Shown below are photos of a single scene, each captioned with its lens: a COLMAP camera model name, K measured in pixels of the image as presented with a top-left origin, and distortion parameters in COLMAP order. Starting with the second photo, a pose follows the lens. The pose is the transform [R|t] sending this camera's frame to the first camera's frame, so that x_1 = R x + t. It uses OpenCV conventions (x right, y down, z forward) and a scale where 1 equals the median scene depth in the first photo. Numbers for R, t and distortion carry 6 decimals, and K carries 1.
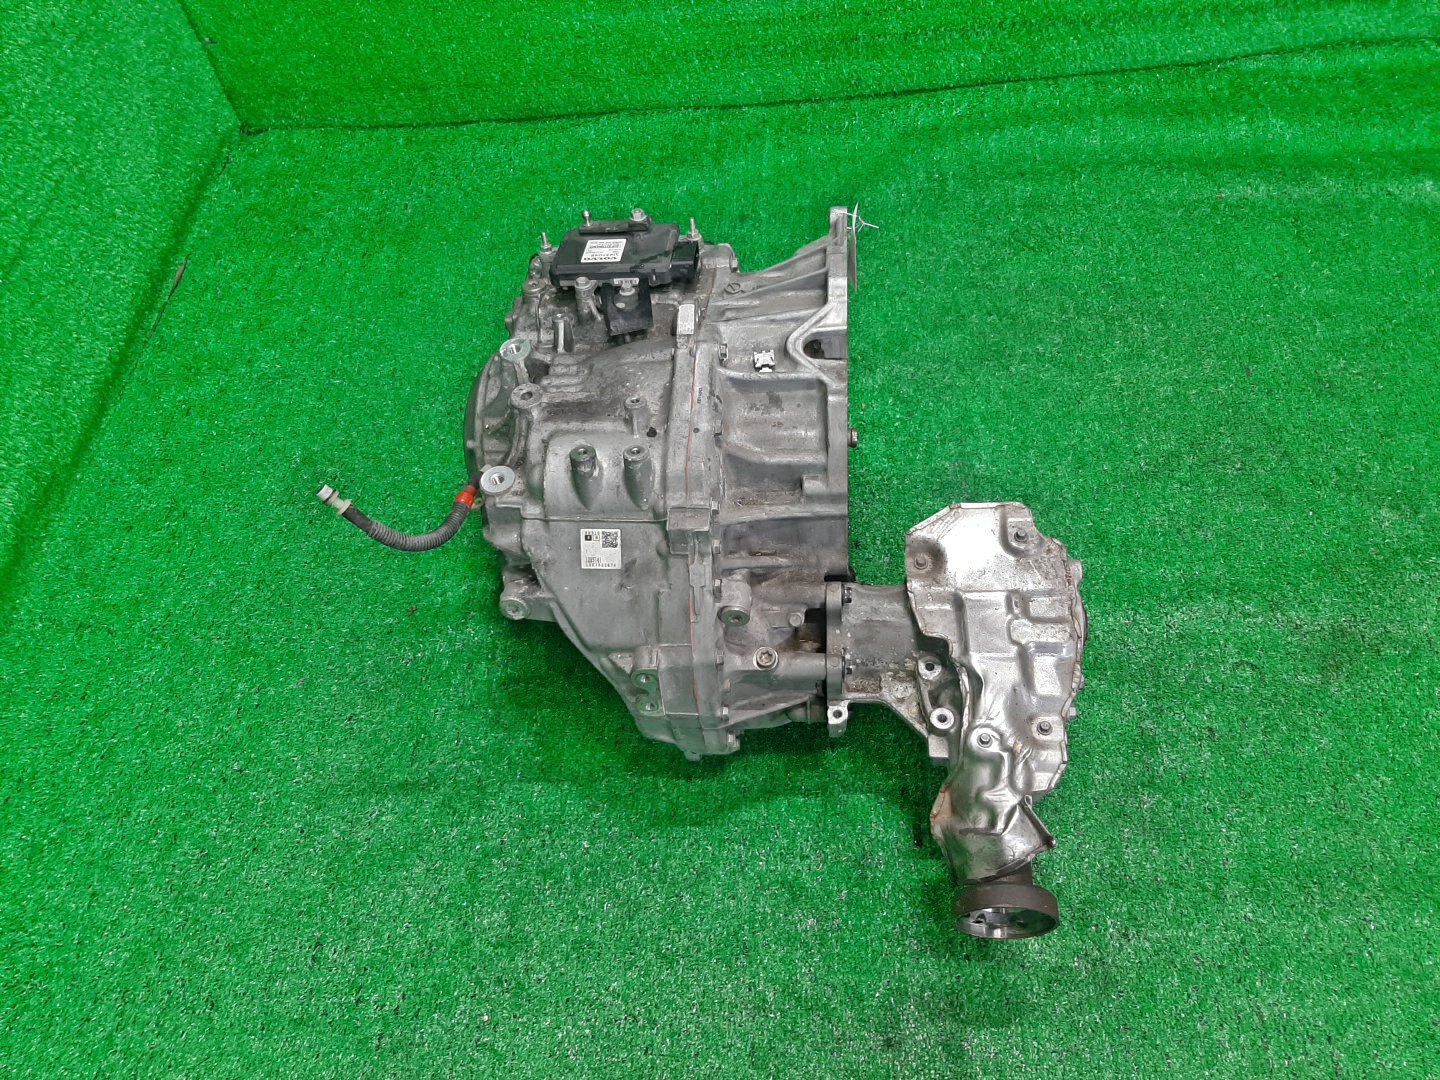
lens RADIAL K [[1224.5, 0, 720.0], [0, 1224.5, 540.0], [0, 0, 1]] dist [-0.009628, -0.008630]
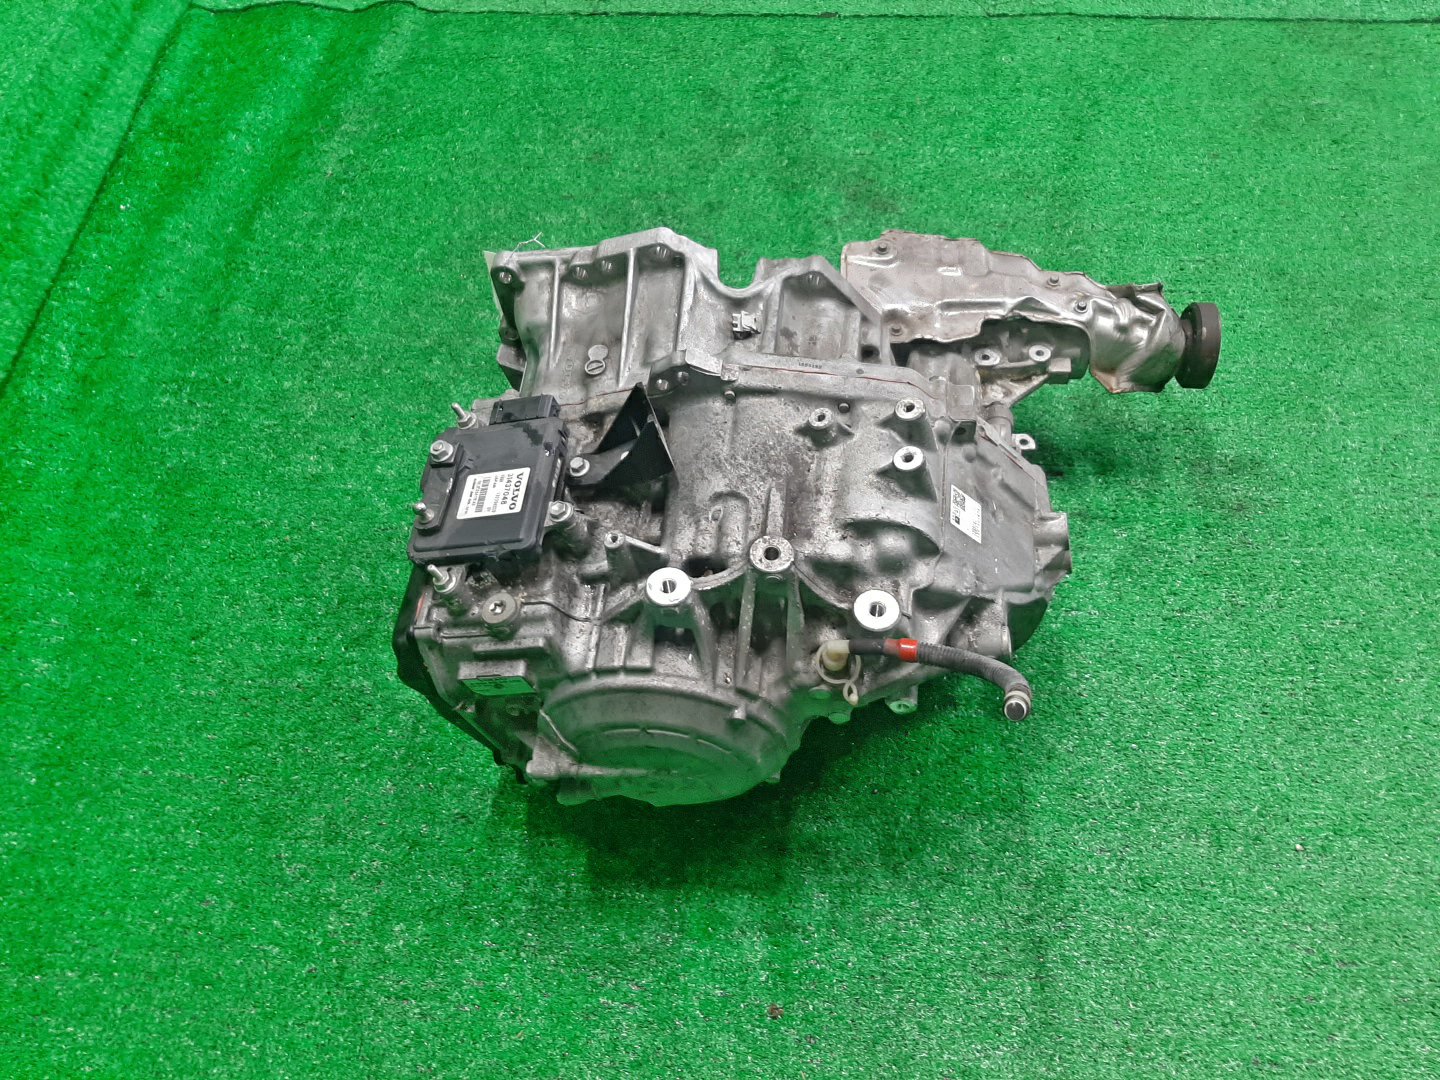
lens RADIAL K [[1224.5, 0, 720.0], [0, 1224.5, 540.0], [0, 0, 1]] dist [-0.009628, -0.008630]
pose [[0.023704, -0.747776, 0.663528, -0.663193], [0.823941, 0.390500, 0.410647, -0.464716], [-0.566179, 0.536974, 0.625380, 0.559877]]
